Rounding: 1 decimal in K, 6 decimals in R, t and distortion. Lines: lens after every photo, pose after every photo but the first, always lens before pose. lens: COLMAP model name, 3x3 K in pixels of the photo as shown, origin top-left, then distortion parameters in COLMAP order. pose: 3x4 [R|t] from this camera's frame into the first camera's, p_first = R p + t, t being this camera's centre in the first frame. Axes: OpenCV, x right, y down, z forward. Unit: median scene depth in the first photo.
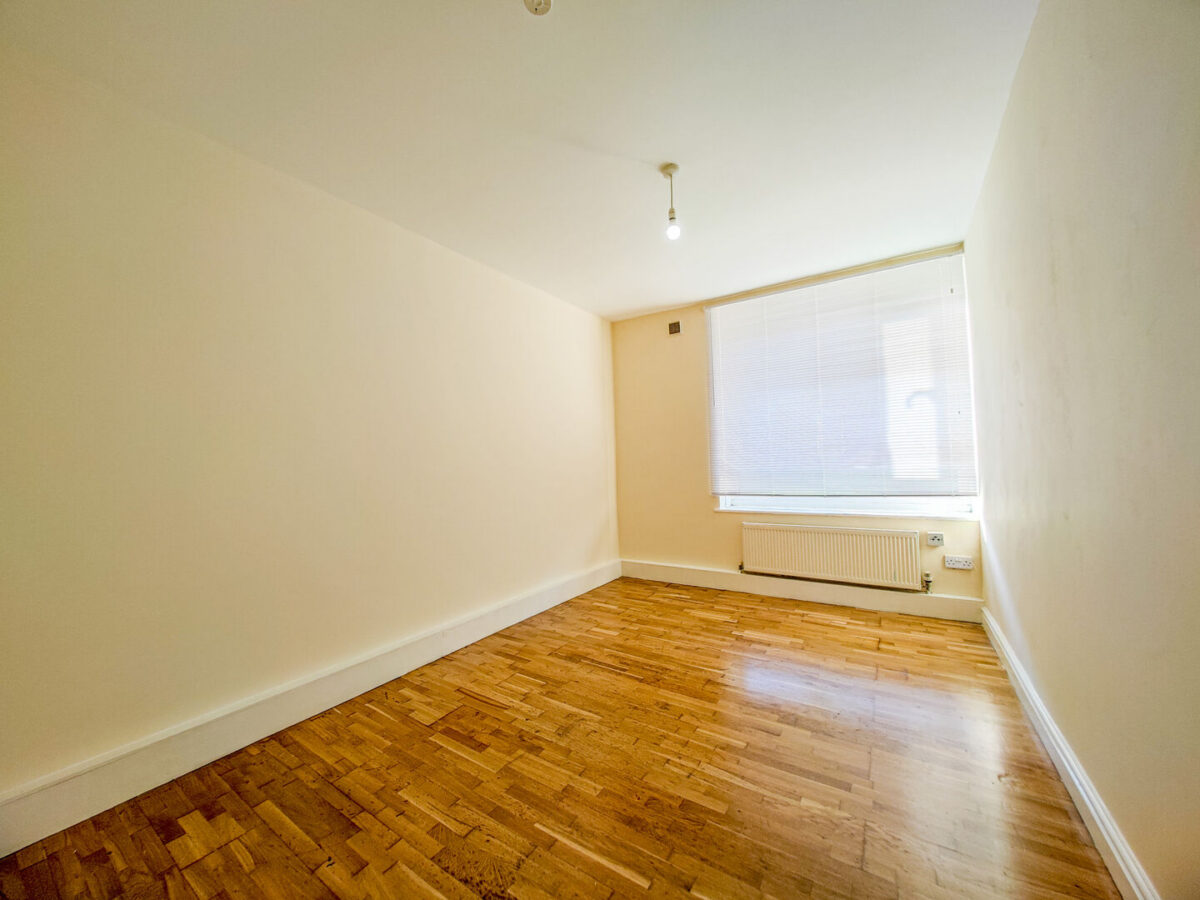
lens RADIAL K [[447.4, 0, 585.8], [0, 447.4, 449.7], [0, 0, 1]] dist [-0.004083, 0.000566]
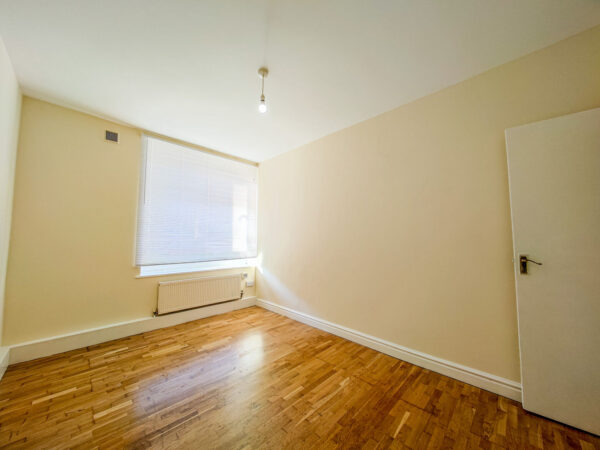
lens RADIAL K [[223.7, 0, 292.9], [0, 223.7, 224.8], [0, 0, 1]] dist [-0.004083, 0.000566]
pose [[0.193993, 0.092460, 0.976636, -0.382171], [-0.040121, 0.995463, -0.086273, 0.015630], [-0.980182, -0.022447, 0.196823, 0.473817]]
